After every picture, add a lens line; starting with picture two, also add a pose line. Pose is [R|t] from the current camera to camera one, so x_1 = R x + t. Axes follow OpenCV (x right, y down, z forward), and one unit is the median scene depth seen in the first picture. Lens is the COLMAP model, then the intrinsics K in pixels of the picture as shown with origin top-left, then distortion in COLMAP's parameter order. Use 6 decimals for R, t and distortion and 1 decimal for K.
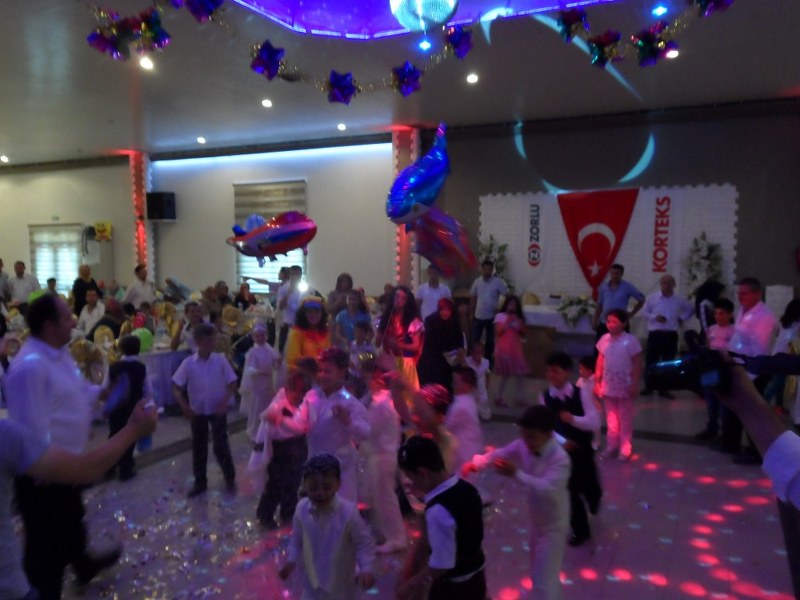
lens RADIAL K [[650.2, 0, 399.0], [0, 650.2, 297.1], [0, 0, 1]] dist [-0.006602, -0.012505]
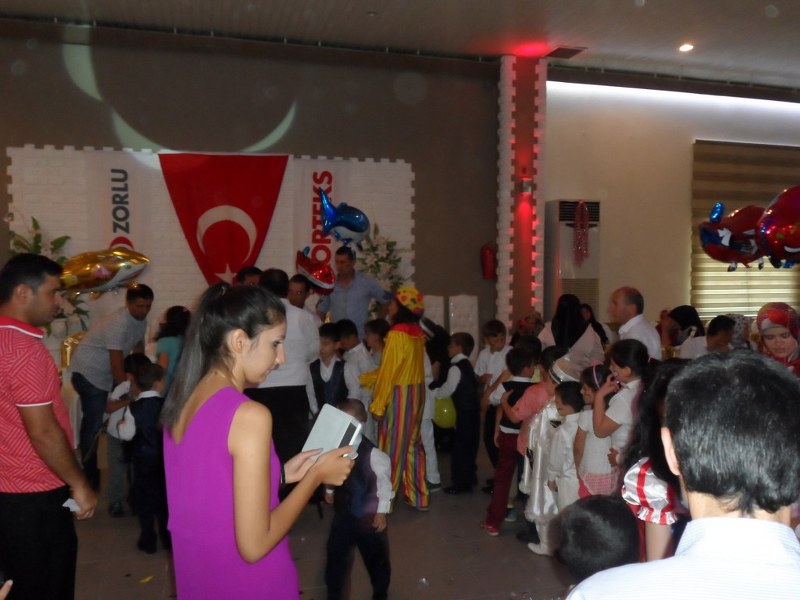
lens RADIAL K [[650.2, 0, 401.8], [0, 650.2, 305.0], [0, 0, 1]] dist [-0.006602, -0.012505]
pose [[0.738849, -0.039359, 0.672720, -0.000044], [0.049140, 0.998782, 0.004464, -0.011466], [-0.672076, 0.029759, 0.739884, 0.425945]]
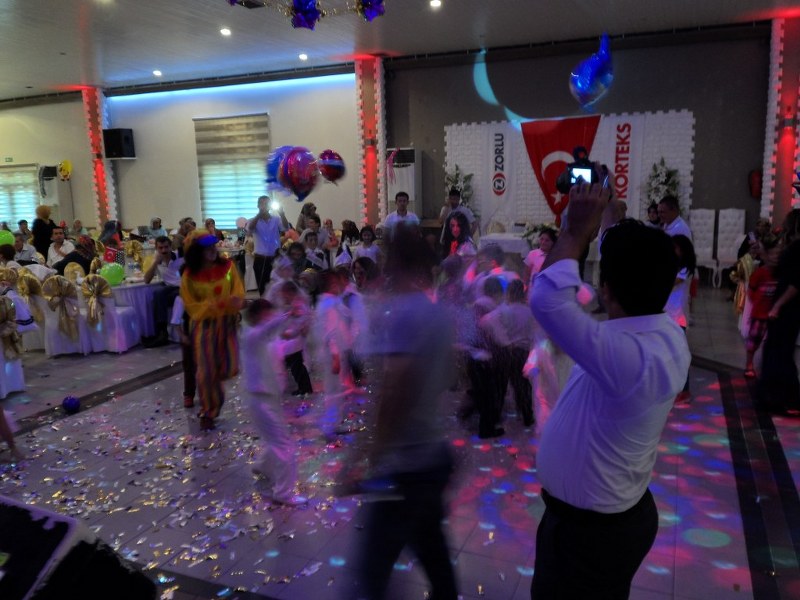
lens RADIAL K [[650.2, 0, 401.0], [0, 650.2, 297.3], [0, 0, 1]] dist [-0.006602, -0.012505]
pose [[0.998124, -0.029928, 0.053403, -0.004522], [0.024744, 0.995150, 0.095211, 0.010884], [-0.055993, -0.093711, 0.994024, -0.018405]]
